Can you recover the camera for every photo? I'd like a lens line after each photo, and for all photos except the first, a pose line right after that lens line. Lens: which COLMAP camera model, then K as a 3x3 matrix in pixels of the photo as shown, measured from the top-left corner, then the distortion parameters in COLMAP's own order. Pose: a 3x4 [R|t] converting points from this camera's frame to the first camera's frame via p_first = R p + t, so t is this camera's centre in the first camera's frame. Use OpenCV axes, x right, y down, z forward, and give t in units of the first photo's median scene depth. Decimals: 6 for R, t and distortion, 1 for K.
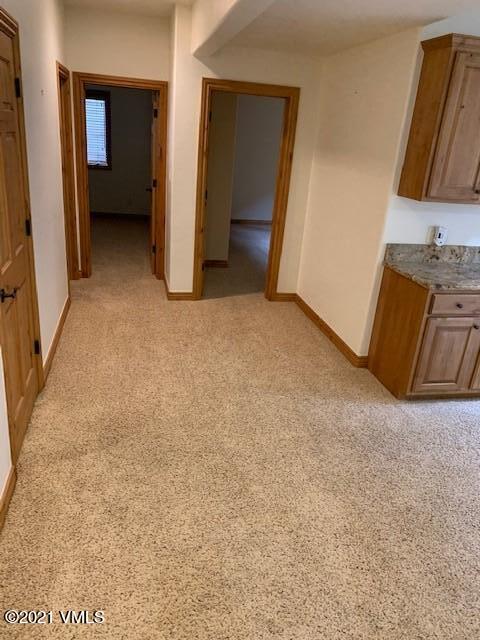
lens RADIAL K [[497.0, 0, 240.0], [0, 497.0, 320.0], [0, 0, 1]] dist [-0.001471, -0.006283]
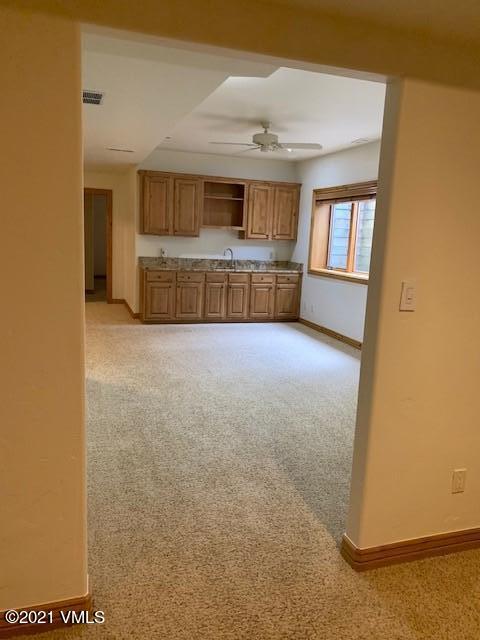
lens RADIAL K [[497.0, 0, 240.0], [0, 497.0, 320.0], [0, 0, 1]] dist [-0.001471, -0.006283]
pose [[0.993800, -0.049045, 0.099778, 0.506779], [0.066437, 0.981558, -0.179250, 0.538831], [-0.089146, 0.184768, 0.978731, -1.122457]]
